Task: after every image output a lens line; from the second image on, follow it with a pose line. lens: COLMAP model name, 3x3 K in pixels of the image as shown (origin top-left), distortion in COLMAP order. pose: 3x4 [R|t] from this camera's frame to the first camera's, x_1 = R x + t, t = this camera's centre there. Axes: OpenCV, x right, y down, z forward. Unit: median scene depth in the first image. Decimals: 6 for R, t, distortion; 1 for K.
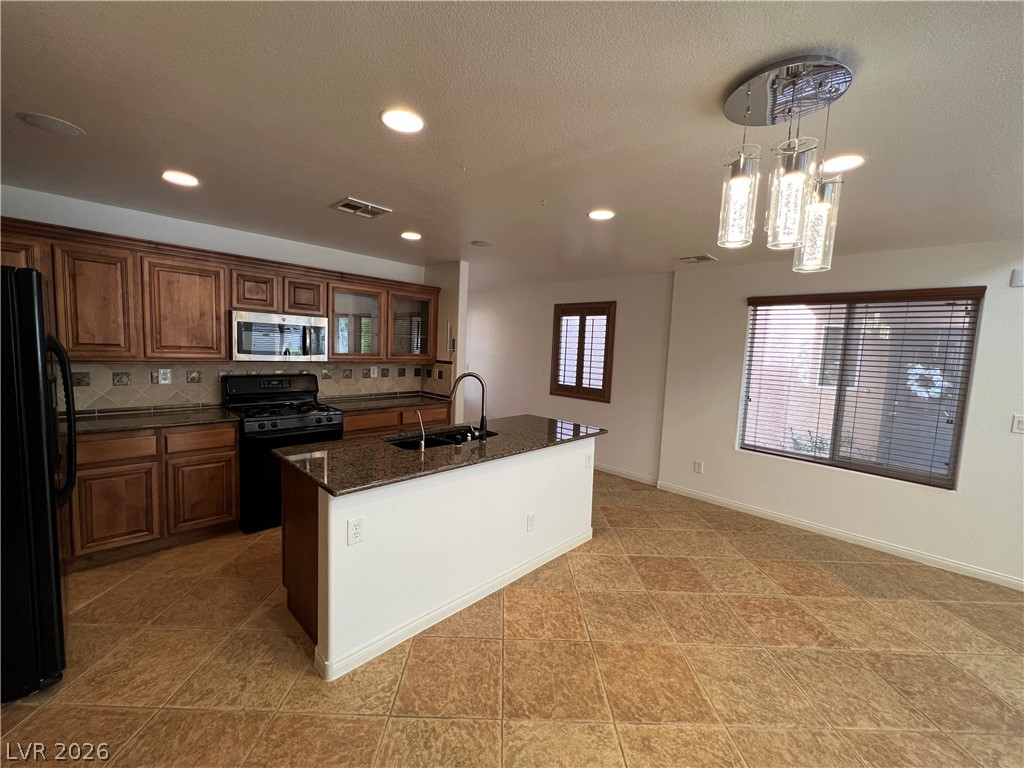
lens RADIAL K [[411.1, 0, 509.7], [0, 411.1, 383.6], [0, 0, 1]] dist [0.000279, -0.000016]
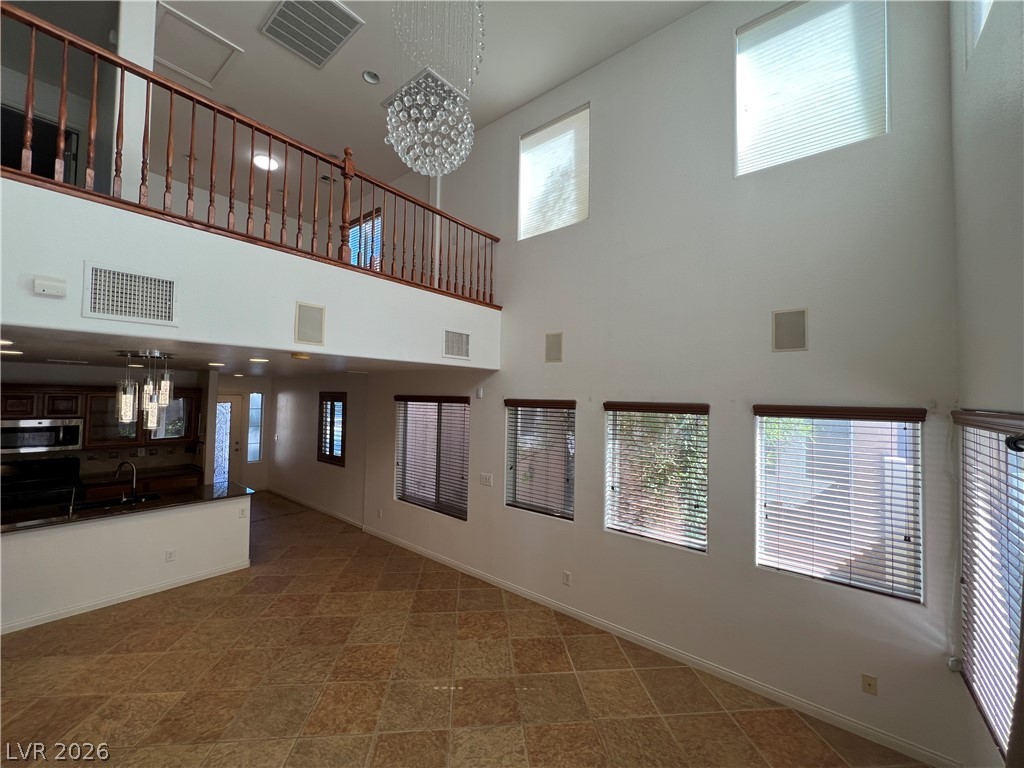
lens RADIAL K [[409.4, 0, 512.0], [0, 409.4, 384.0], [0, 0, 1]] dist [-0.001660, 0.000009]
pose [[0.995661, -0.018977, 0.091099, 1.078818], [0.029625, 0.992690, -0.117001, -0.081316], [-0.088212, 0.119192, 0.988945, -0.650759]]
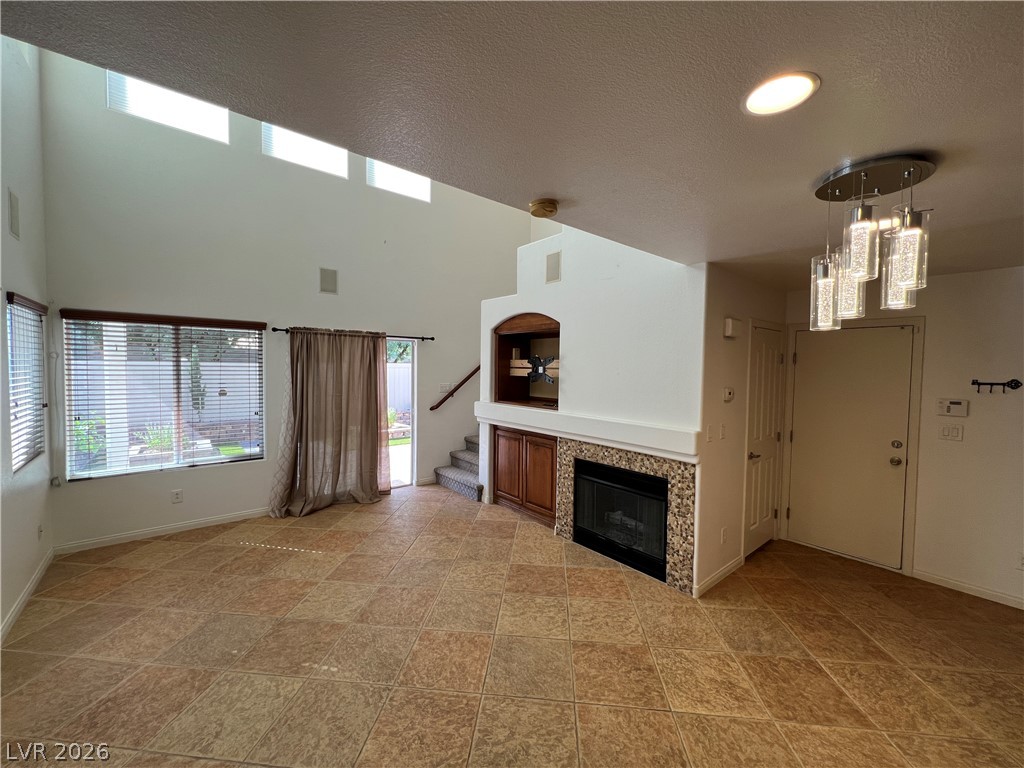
lens RADIAL K [[409.4, 0, 512.0], [0, 409.4, 384.0], [0, 0, 1]] dist [-0.001660, 0.000009]
pose [[-0.993488, -0.059675, 0.097059, 0.639930], [-0.045998, 0.989432, 0.137509, -0.101568], [-0.104239, 0.132149, -0.985734, 0.980063]]
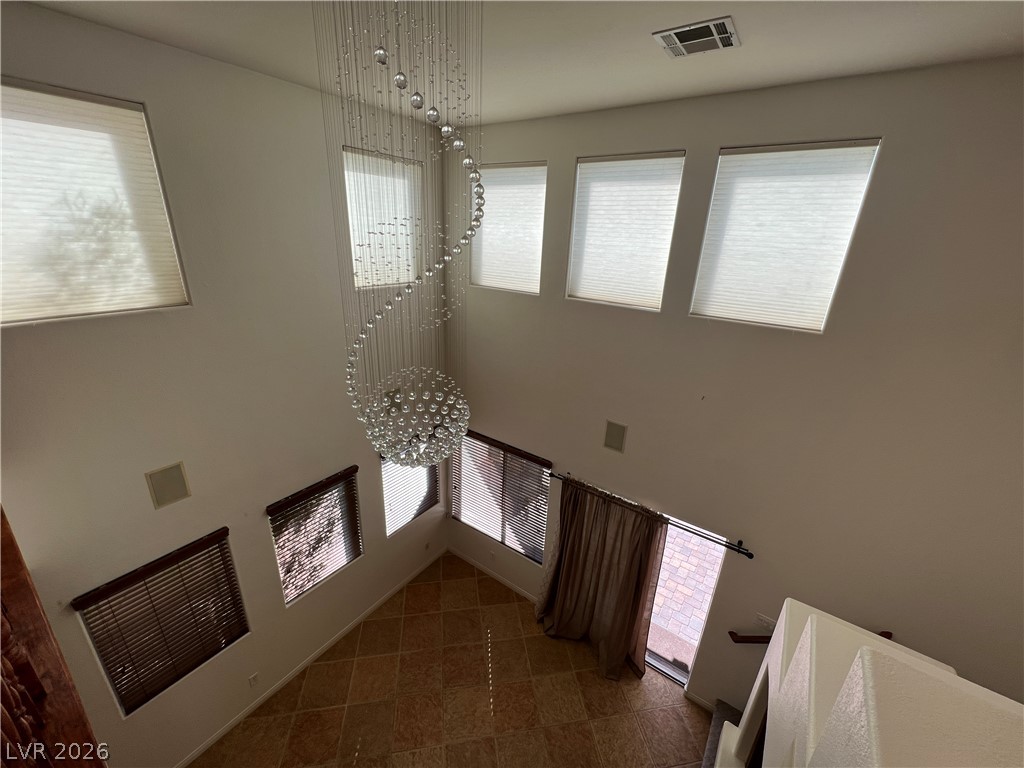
lens RADIAL K [[409.4, 0, 512.0], [0, 409.4, 384.0], [0, 0, 1]] dist [-0.001660, 0.000009]
pose [[-0.159646, -0.392957, 0.905593, 0.473045], [0.040554, 0.913973, 0.403742, -0.893307], [-0.986341, 0.101182, -0.129976, -0.033510]]
